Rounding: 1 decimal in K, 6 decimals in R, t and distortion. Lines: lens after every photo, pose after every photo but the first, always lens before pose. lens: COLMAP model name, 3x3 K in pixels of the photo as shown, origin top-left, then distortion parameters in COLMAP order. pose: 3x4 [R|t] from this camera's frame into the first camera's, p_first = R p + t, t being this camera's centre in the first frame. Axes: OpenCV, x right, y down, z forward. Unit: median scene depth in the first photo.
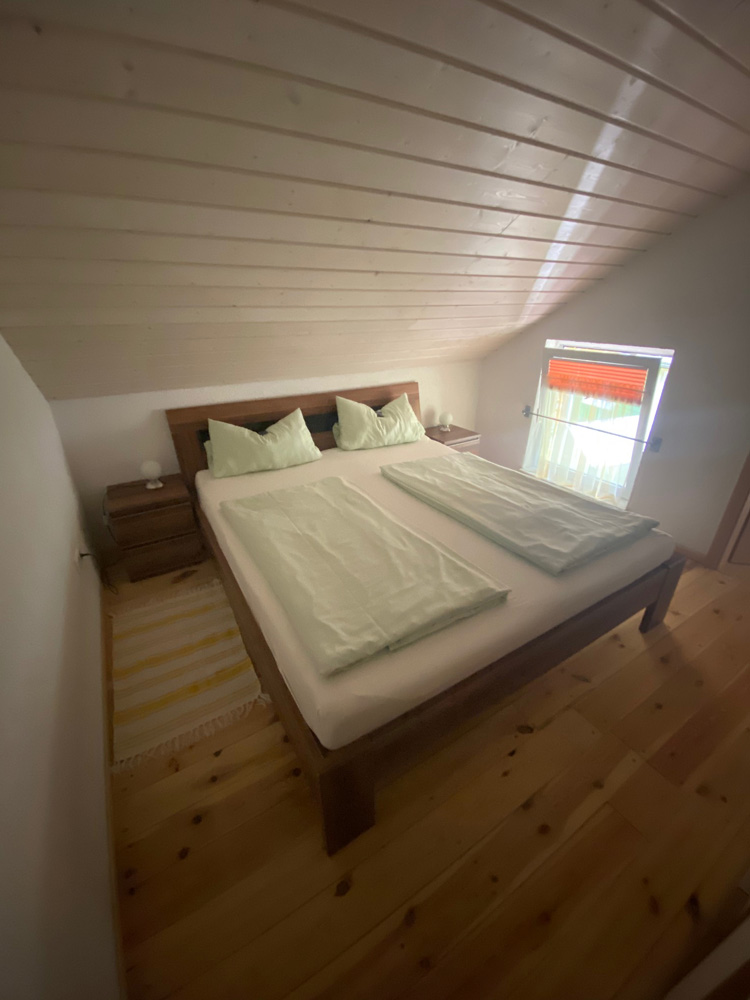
lens RADIAL K [[404.7, 0, 375.0], [0, 404.7, 504.4], [0, 0, 1]] dist [-0.028562, -0.000987]
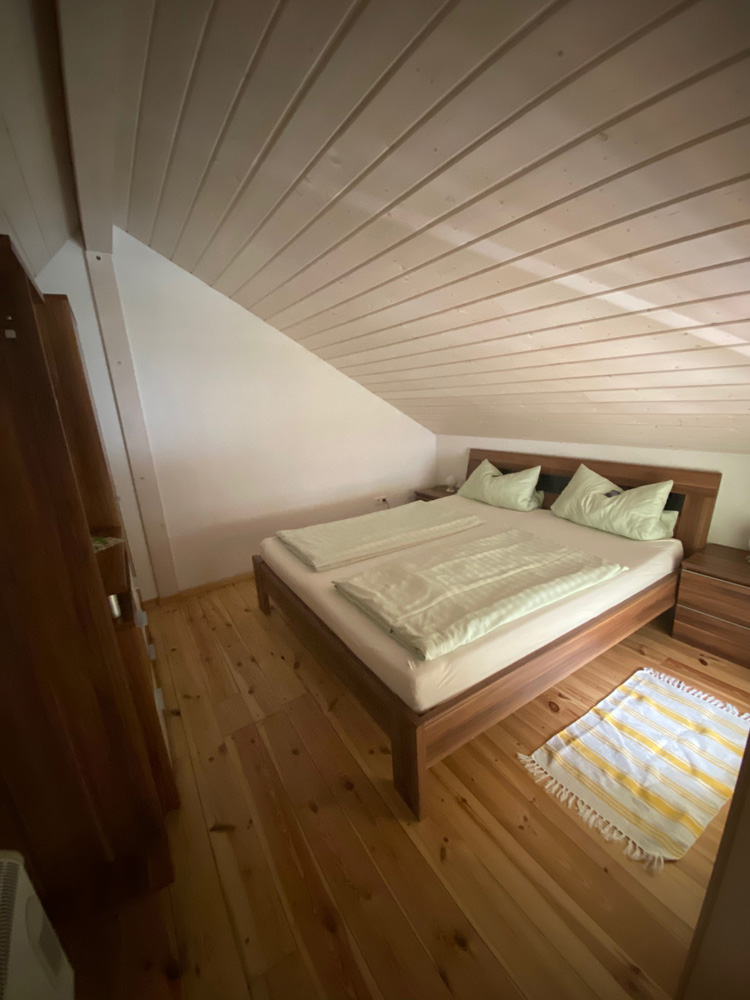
lens RADIAL K [[404.7, 0, 374.8], [0, 404.7, 502.7], [0, 0, 1]] dist [-0.028562, -0.000987]
pose [[0.020097, 0.260707, -0.965209, 1.442870], [-0.381421, 0.894389, 0.233637, -0.369681], [0.924183, 0.363455, 0.117414, 0.766831]]
